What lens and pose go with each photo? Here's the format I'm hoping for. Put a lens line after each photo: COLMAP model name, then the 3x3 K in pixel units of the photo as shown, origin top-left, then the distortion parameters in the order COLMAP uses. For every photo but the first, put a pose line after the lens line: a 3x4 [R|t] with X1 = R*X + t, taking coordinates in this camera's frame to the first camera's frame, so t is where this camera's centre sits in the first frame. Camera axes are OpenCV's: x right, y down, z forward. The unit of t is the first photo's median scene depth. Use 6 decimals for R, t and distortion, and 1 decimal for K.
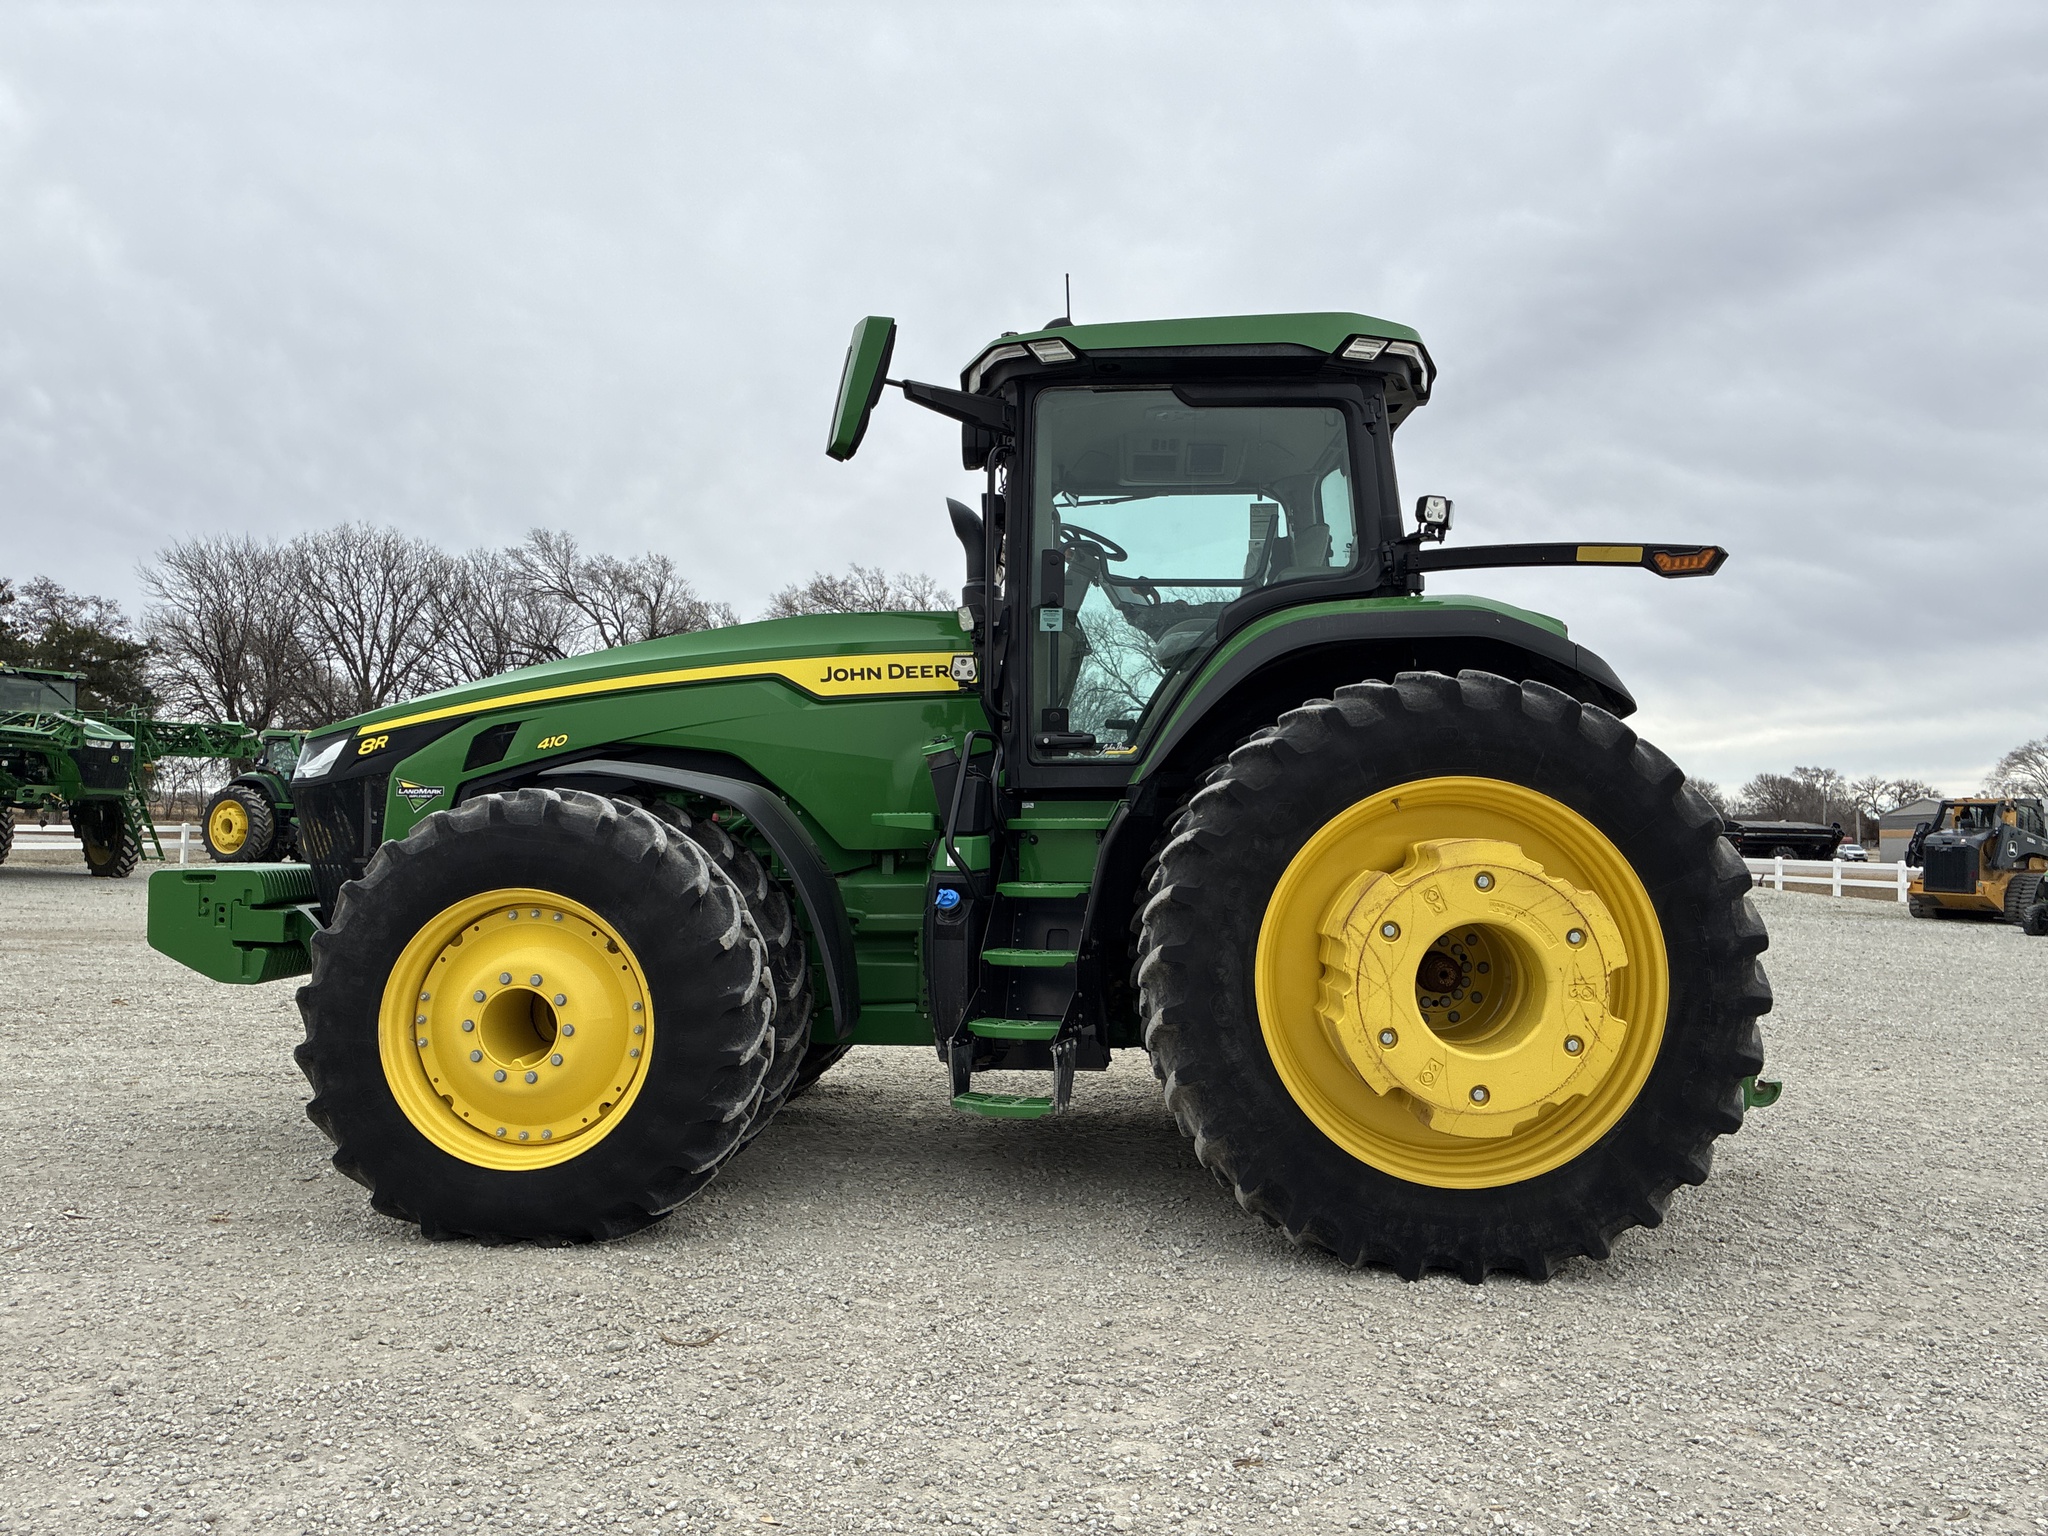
lens RADIAL K [[1593.8, 0, 1023.3], [0, 1593.8, 769.0], [0, 0, 1]] dist [0.020914, -0.008281]
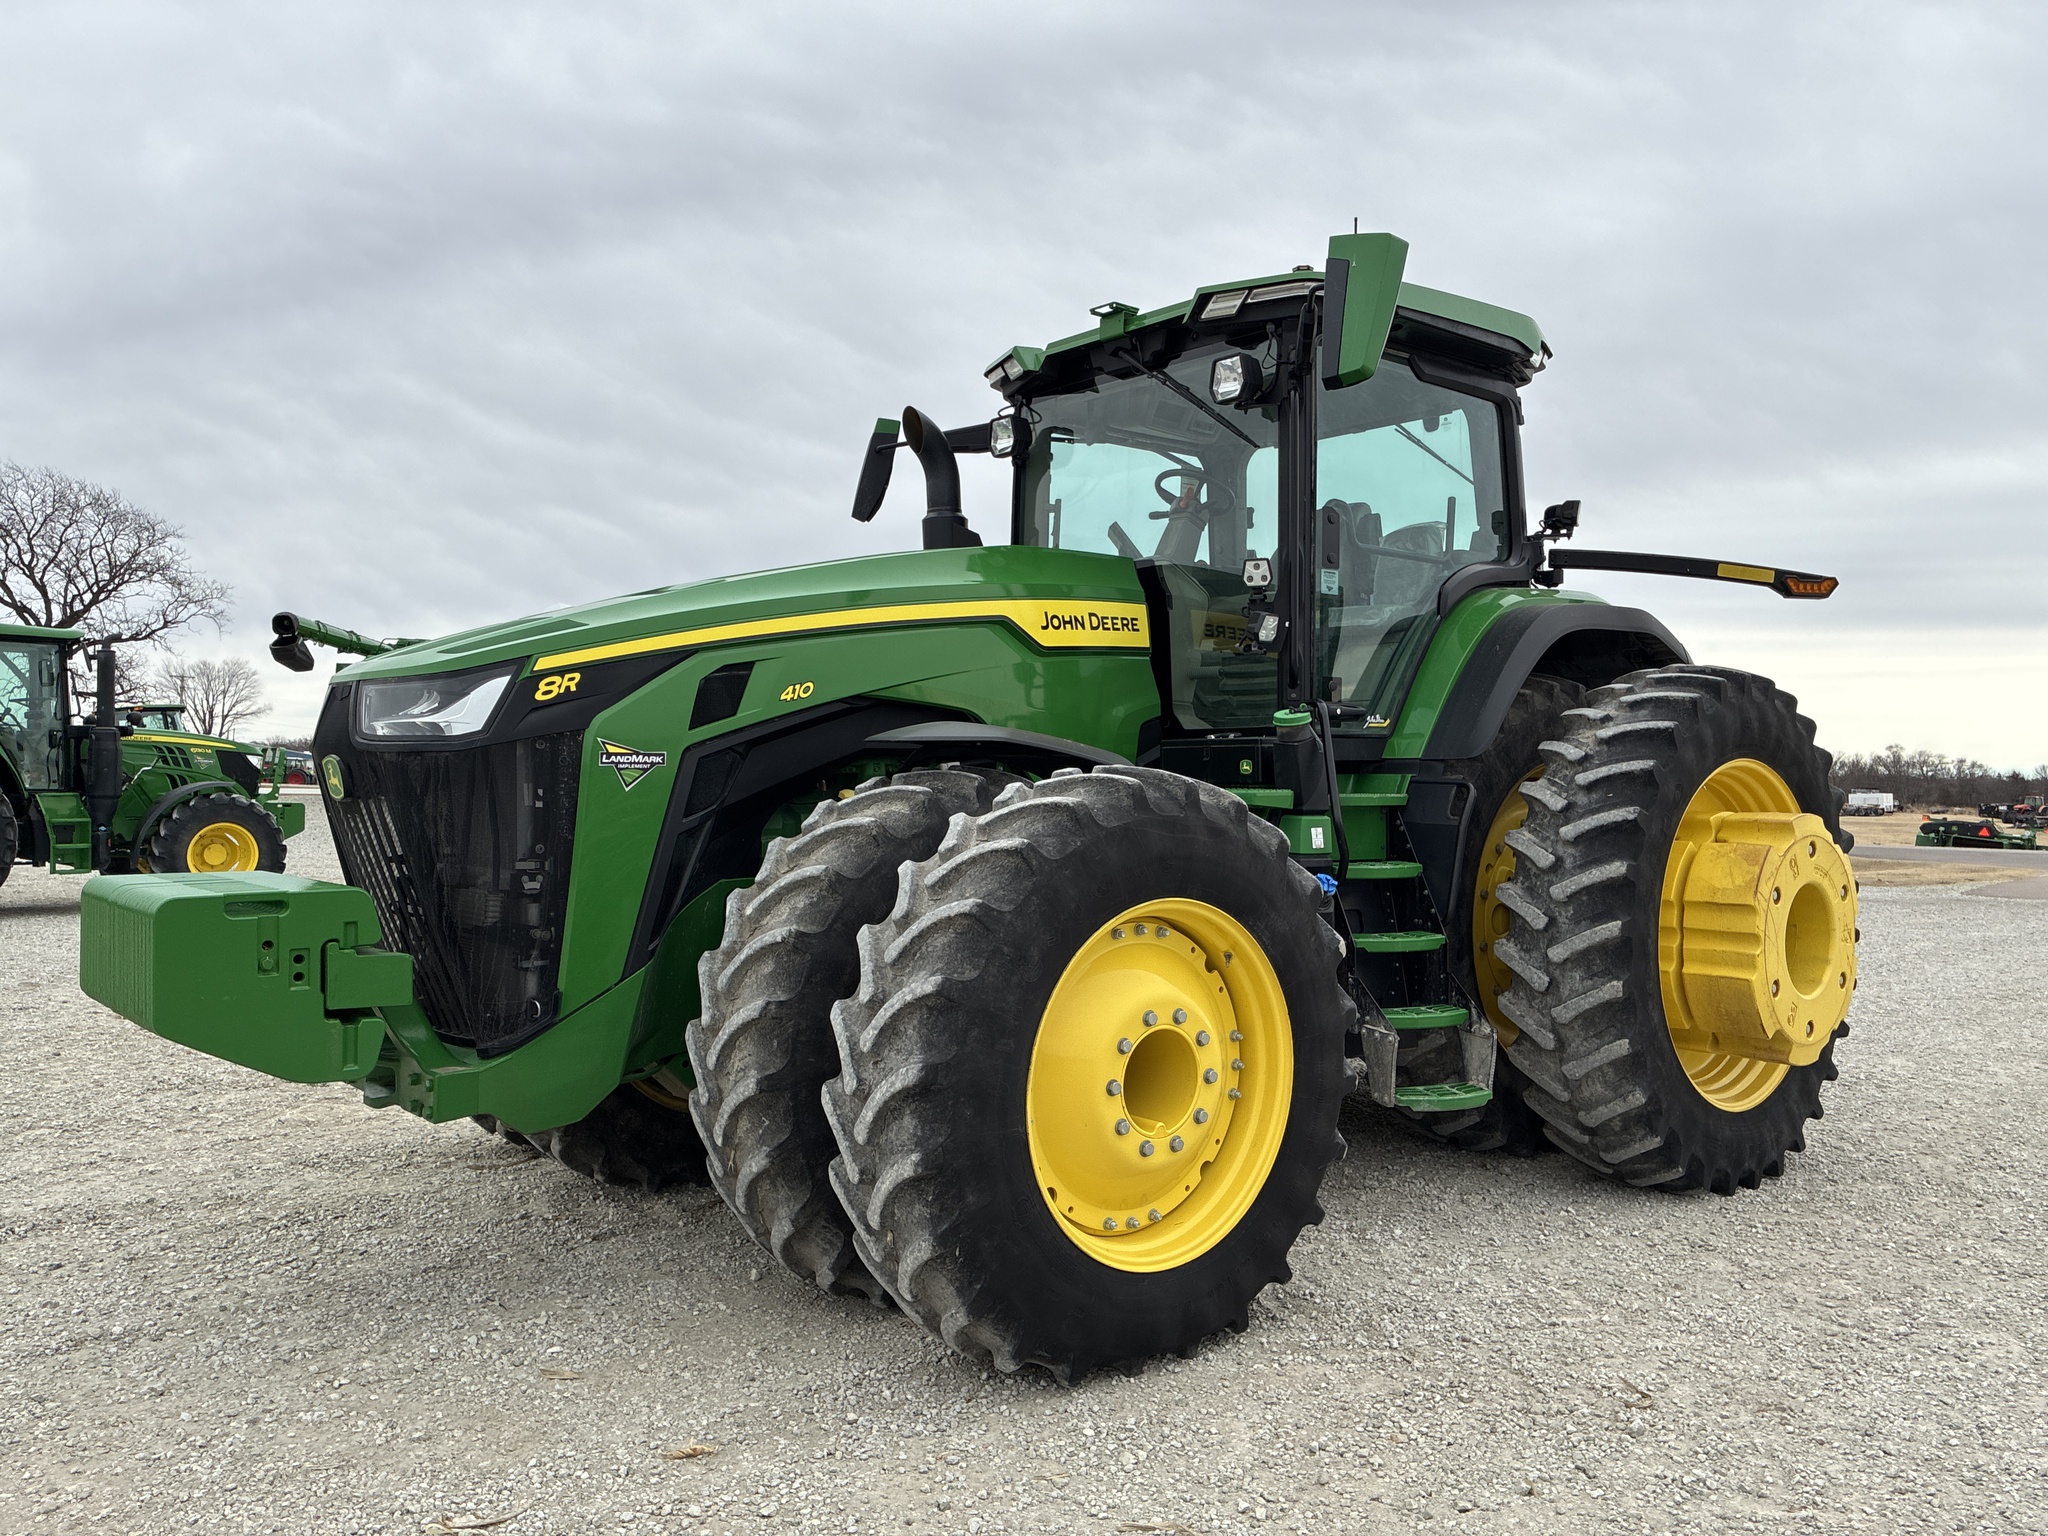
lens RADIAL K [[1593.8, 0, 1007.1], [0, 1593.8, 745.0], [0, 0, 1]] dist [0.020914, -0.008281]
pose [[0.731445, 0.009545, 0.681834, -0.715597], [-0.027690, 0.999493, 0.015713, -0.006549], [-0.681338, -0.030374, 0.731338, 0.402037]]
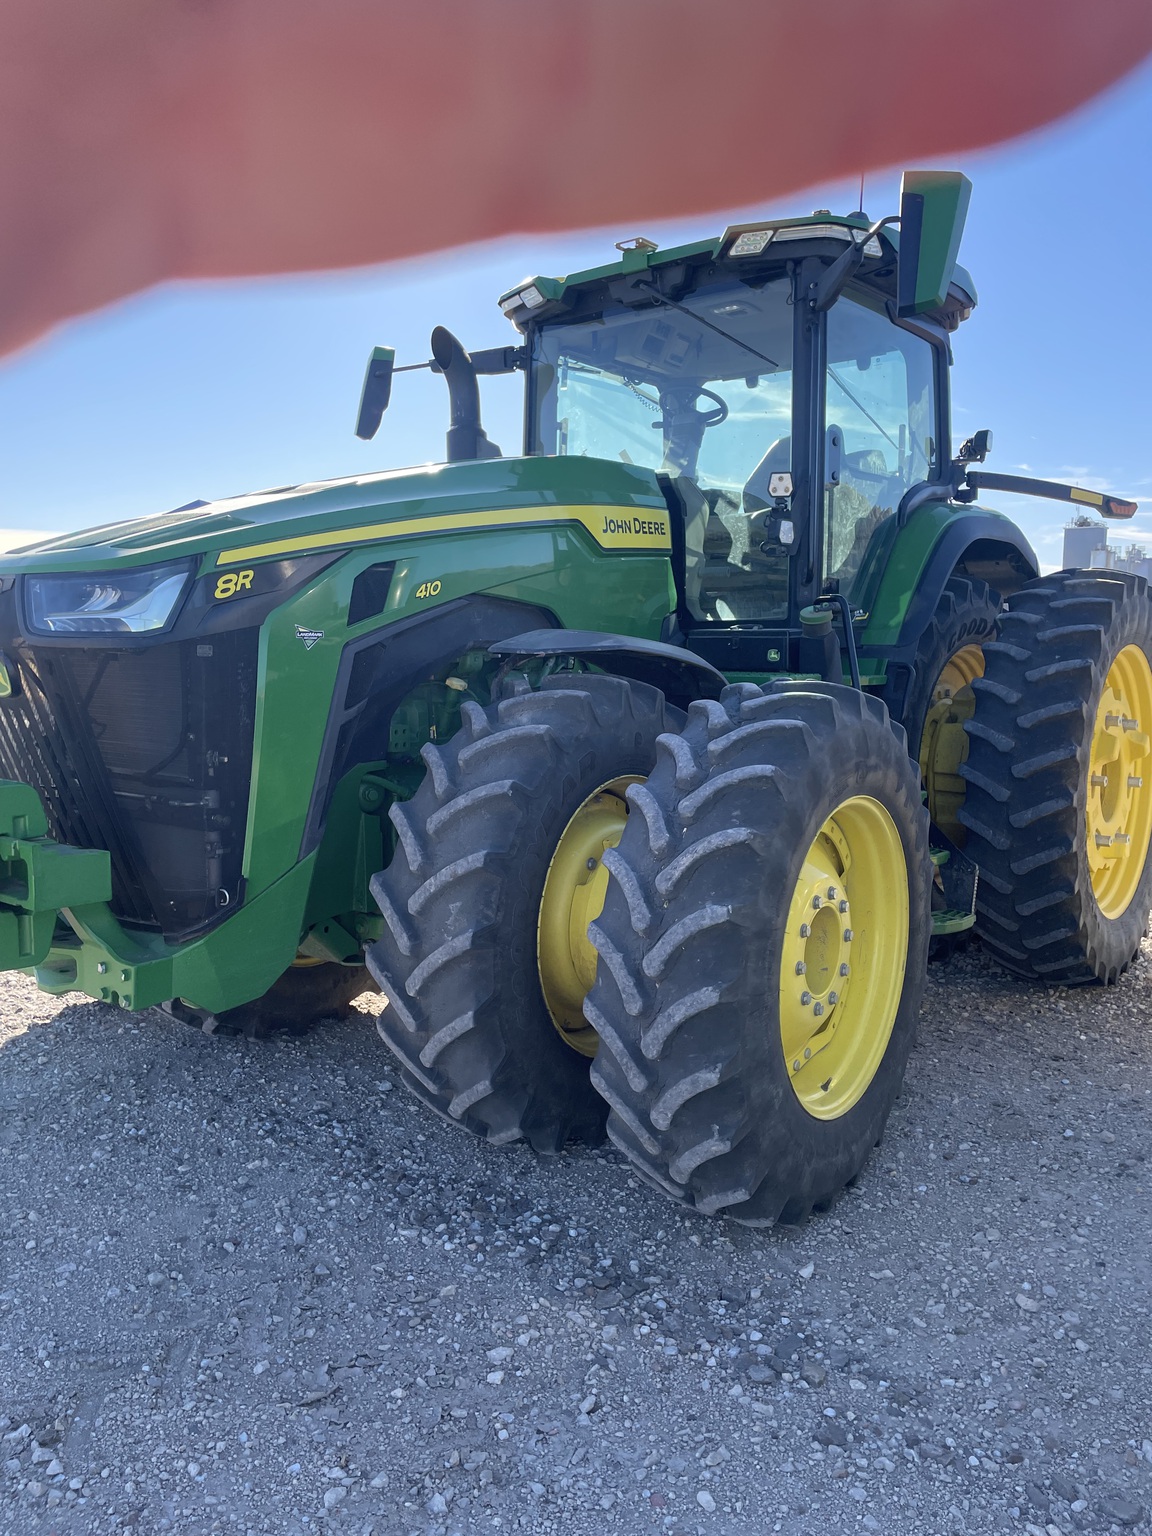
lens RADIAL K [[1195.4, 0, 538.2], [0, 1195.4, 747.2], [0, 0, 1]] dist [0.020914, -0.008281]
pose [[0.632180, -0.069487, 0.771700, -0.712114], [-0.036996, 0.992127, 0.119642, -0.011845], [-0.773938, -0.104186, 0.624632, 0.584314]]
